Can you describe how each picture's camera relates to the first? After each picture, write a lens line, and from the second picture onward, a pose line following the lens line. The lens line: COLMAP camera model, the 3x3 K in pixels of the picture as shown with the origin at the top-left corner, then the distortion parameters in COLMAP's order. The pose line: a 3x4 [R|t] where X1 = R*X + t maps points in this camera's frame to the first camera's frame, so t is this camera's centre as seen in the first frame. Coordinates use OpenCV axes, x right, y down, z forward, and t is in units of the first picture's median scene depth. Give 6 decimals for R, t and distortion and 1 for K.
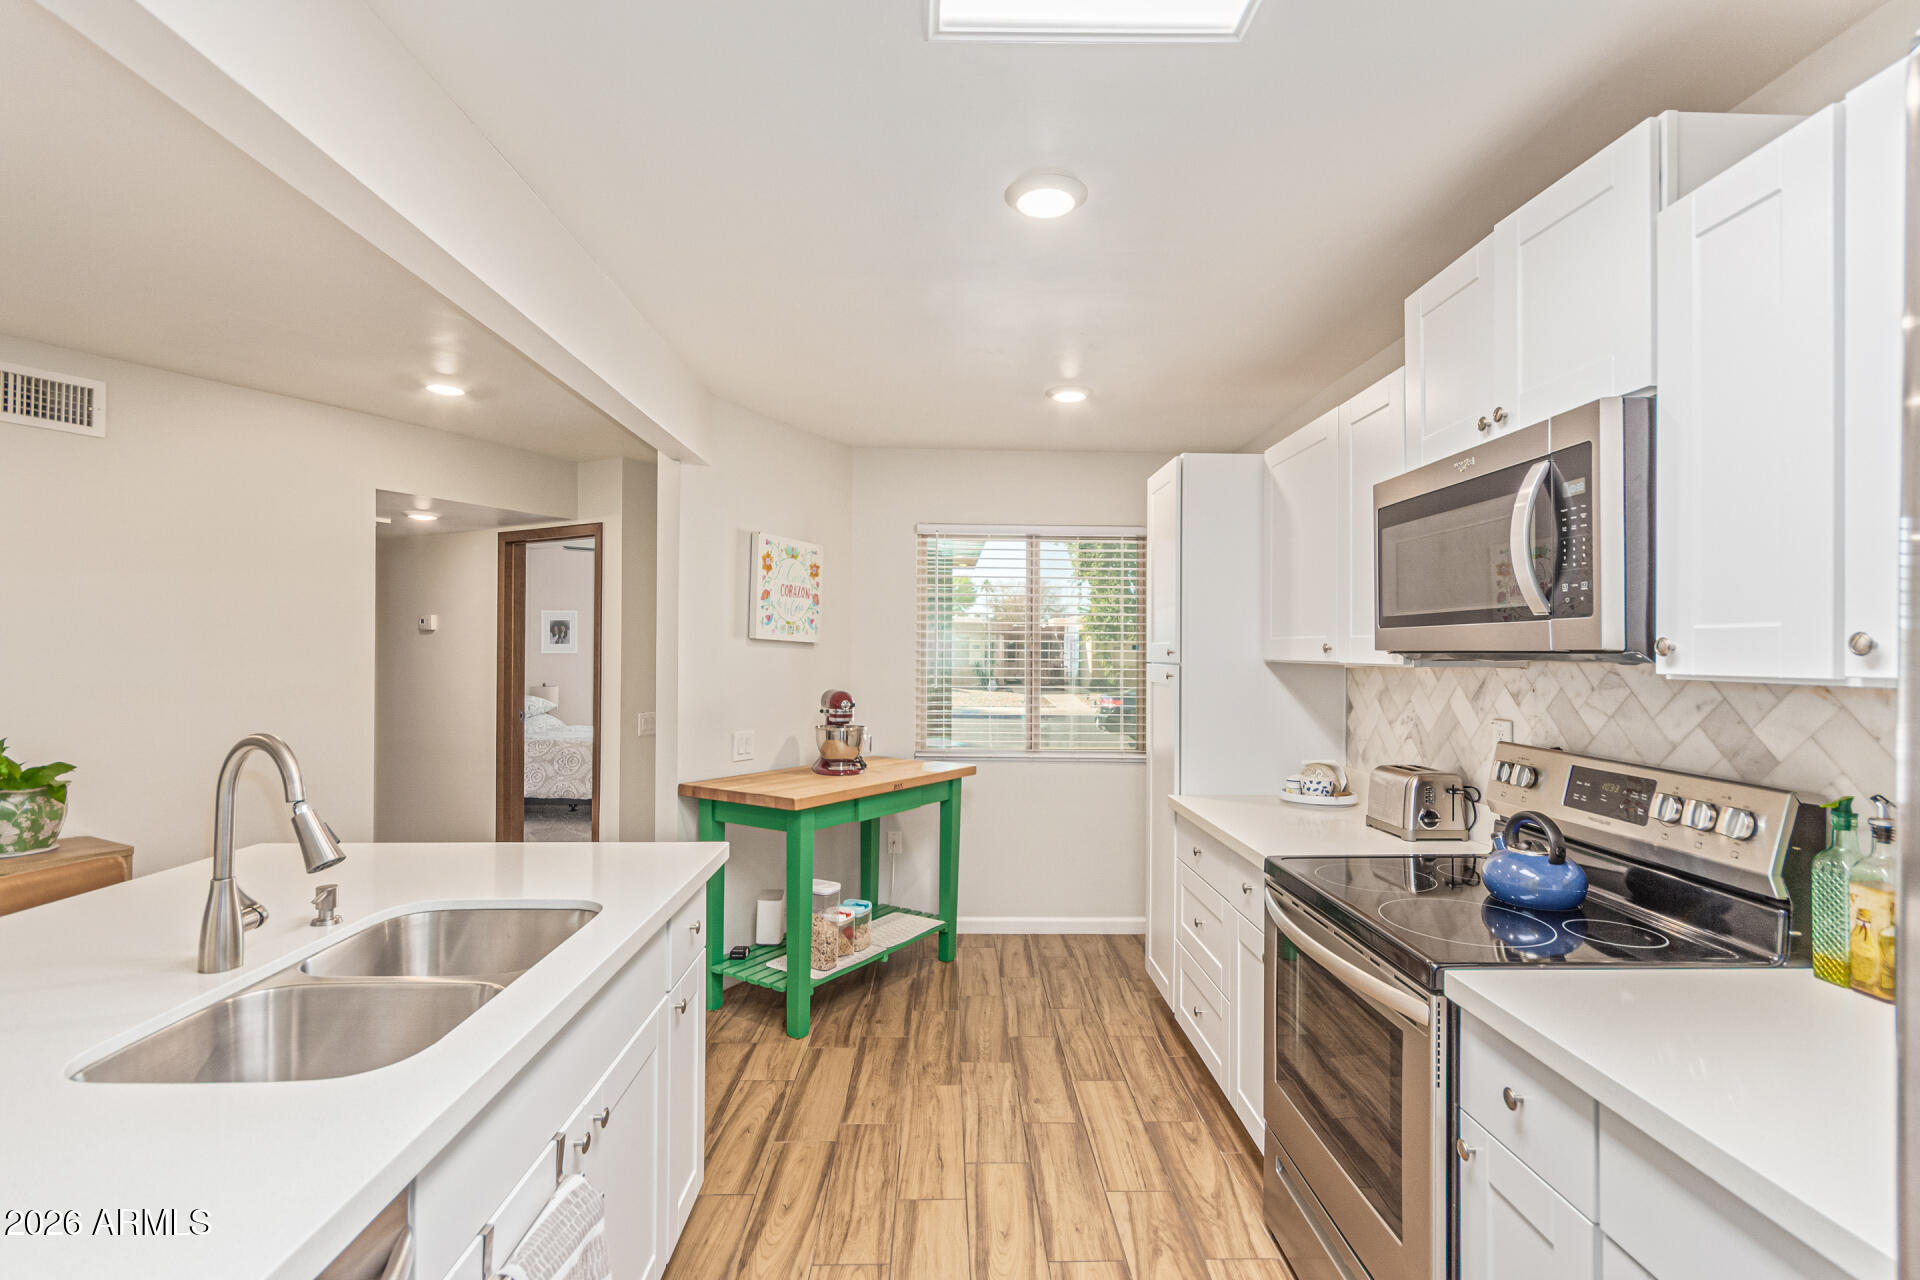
lens RADIAL K [[899.0, 0, 960.0], [0, 899.0, 640.0], [0, 0, 1]] dist [0.009281, 0.000334]
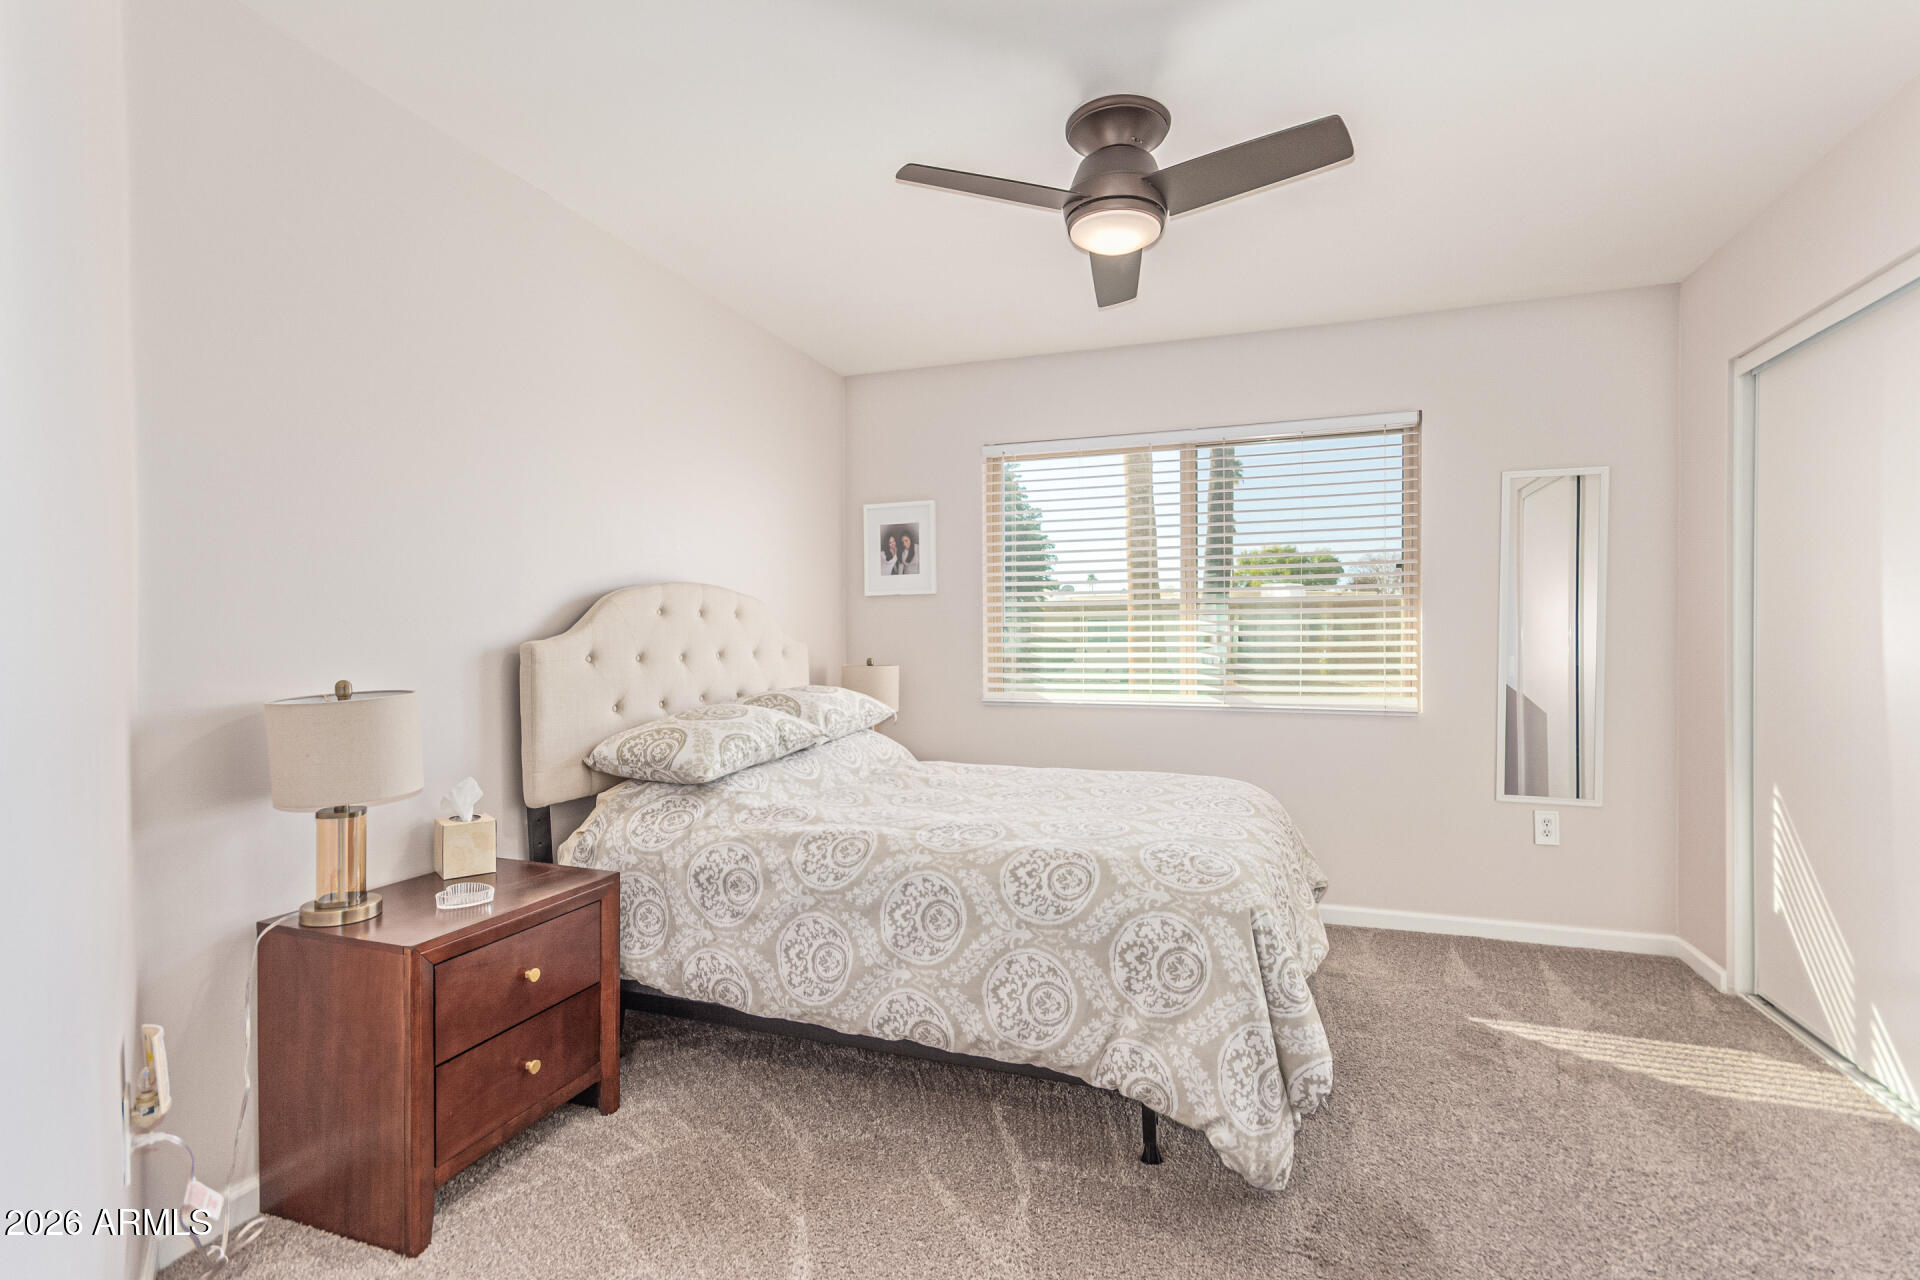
lens RADIAL K [[899.0, 0, 960.0], [0, 899.0, 640.0], [0, 0, 1]] dist [0.009281, 0.000334]
pose [[0.935737, -0.009596, -0.352567, -0.275169], [0.013698, 0.999864, 0.009143, 0.036798], [0.352432, -0.013385, 0.935742, 0.628342]]
